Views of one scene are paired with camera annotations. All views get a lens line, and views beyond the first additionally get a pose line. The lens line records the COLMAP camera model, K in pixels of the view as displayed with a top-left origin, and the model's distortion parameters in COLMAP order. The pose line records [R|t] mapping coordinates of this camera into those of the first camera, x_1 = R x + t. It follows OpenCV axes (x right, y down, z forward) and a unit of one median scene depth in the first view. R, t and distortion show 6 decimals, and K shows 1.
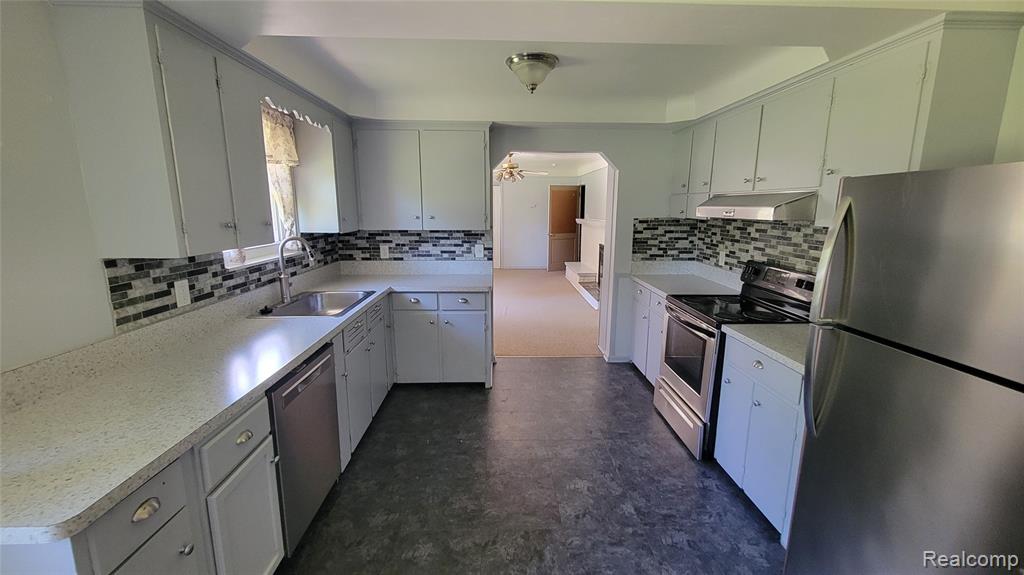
lens RADIAL K [[417.8, 0, 512.4], [0, 417.8, 287.9], [0, 0, 1]] dist [0.000300, -0.002369]
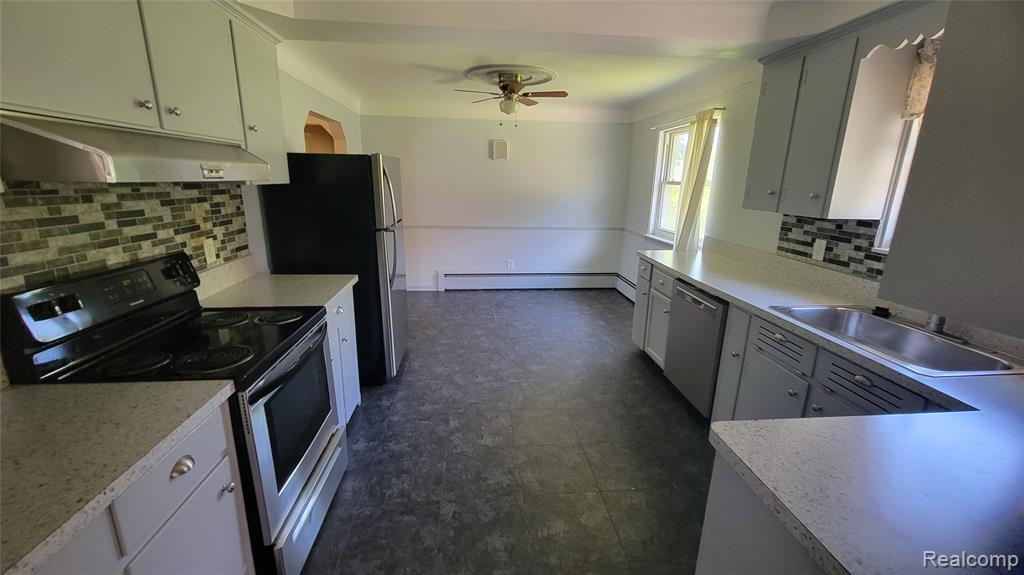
lens RADIAL K [[417.8, 0, 509.7], [0, 417.8, 285.6], [0, 0, 1]] dist [0.000300, -0.002369]
pose [[-0.998321, -0.011536, -0.056758, 0.192762], [-0.034853, 0.902334, 0.429626, -0.365802], [0.046258, 0.430883, -0.901221, 1.964711]]
